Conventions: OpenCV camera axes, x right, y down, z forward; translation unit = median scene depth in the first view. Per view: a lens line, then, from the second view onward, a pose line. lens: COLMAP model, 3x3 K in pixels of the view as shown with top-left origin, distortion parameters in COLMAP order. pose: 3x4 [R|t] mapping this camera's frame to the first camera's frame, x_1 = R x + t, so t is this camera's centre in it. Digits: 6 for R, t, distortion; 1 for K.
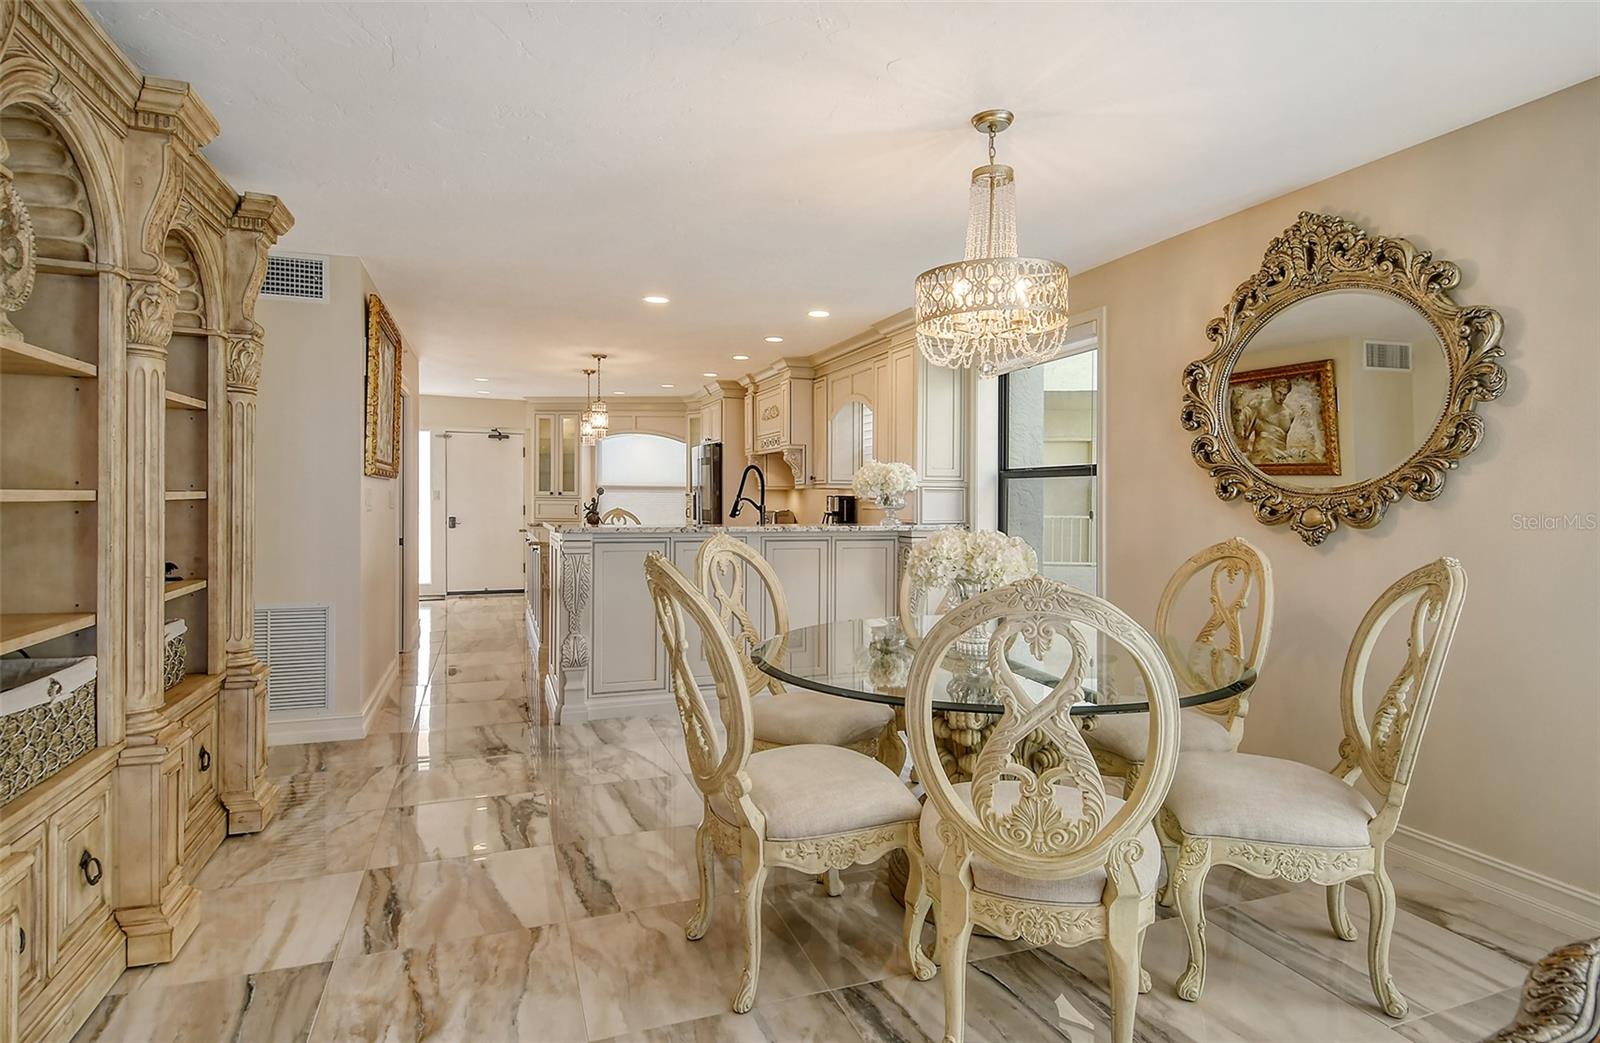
lens RADIAL K [[860.0, 0, 824.5], [0, 860.0, 504.1], [0, 0, 1]] dist [0.028536, -0.015409]
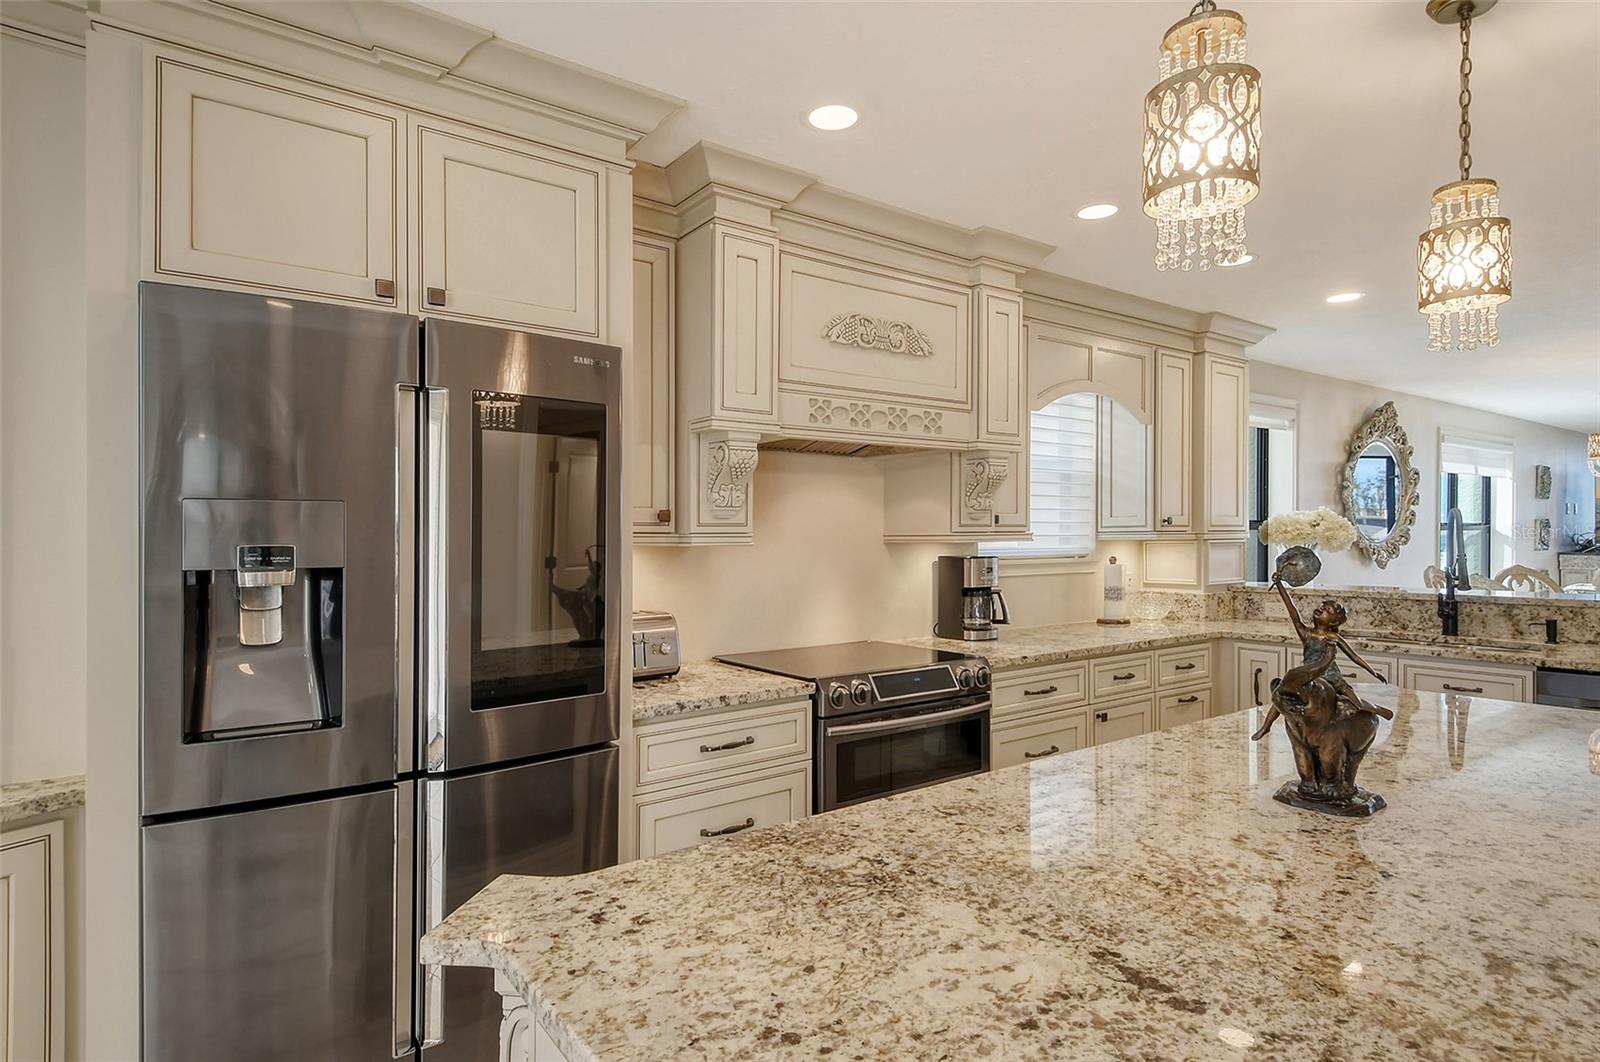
lens RADIAL K [[863.3, 0, 802.8], [0, 863.3, 544.4], [0, 0, 1]] dist [0.037222, -0.020274]
pose [[-0.264976, -0.009846, 0.964205, -0.420219], [0.014974, 0.999785, 0.014325, -0.024085], [-0.964139, 0.018234, -0.264772, 1.164693]]
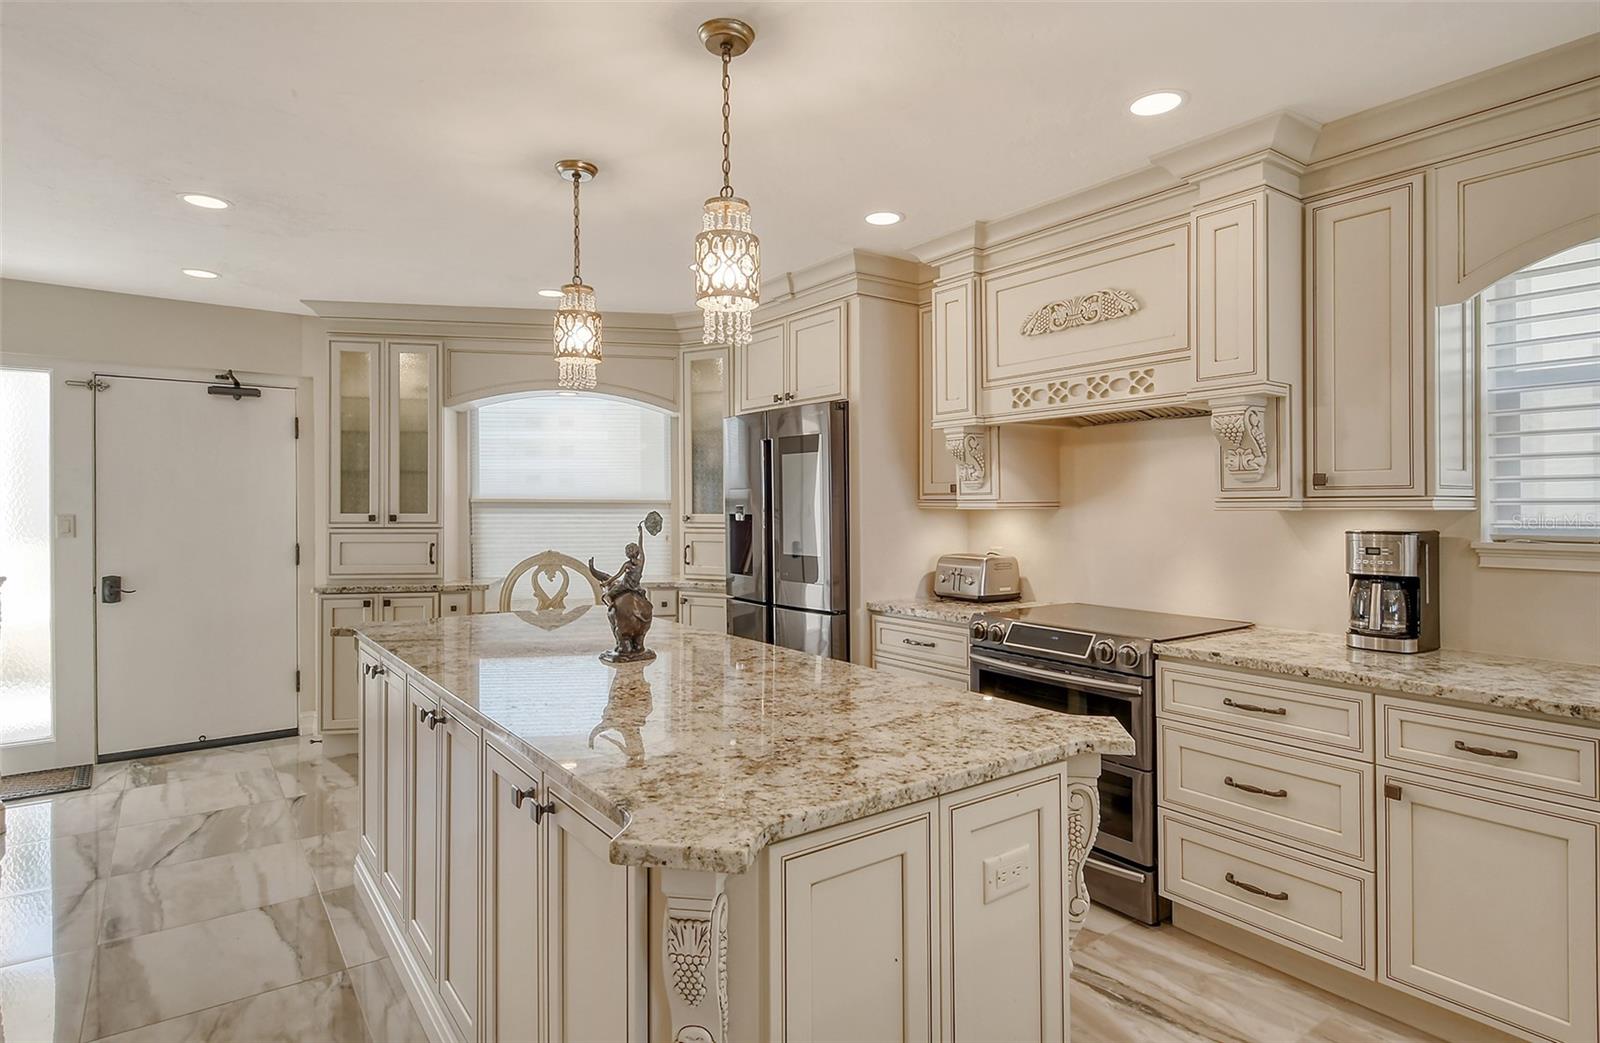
lens RADIAL K [[860.0, 0, 813.6], [0, 860.0, 506.0], [0, 0, 1]] dist [0.028536, -0.015409]
pose [[0.964995, -0.006453, 0.262189, -0.286501], [0.008419, 0.999944, -0.006377, -0.018774], [-0.262133, 0.008361, 0.964996, 0.678621]]
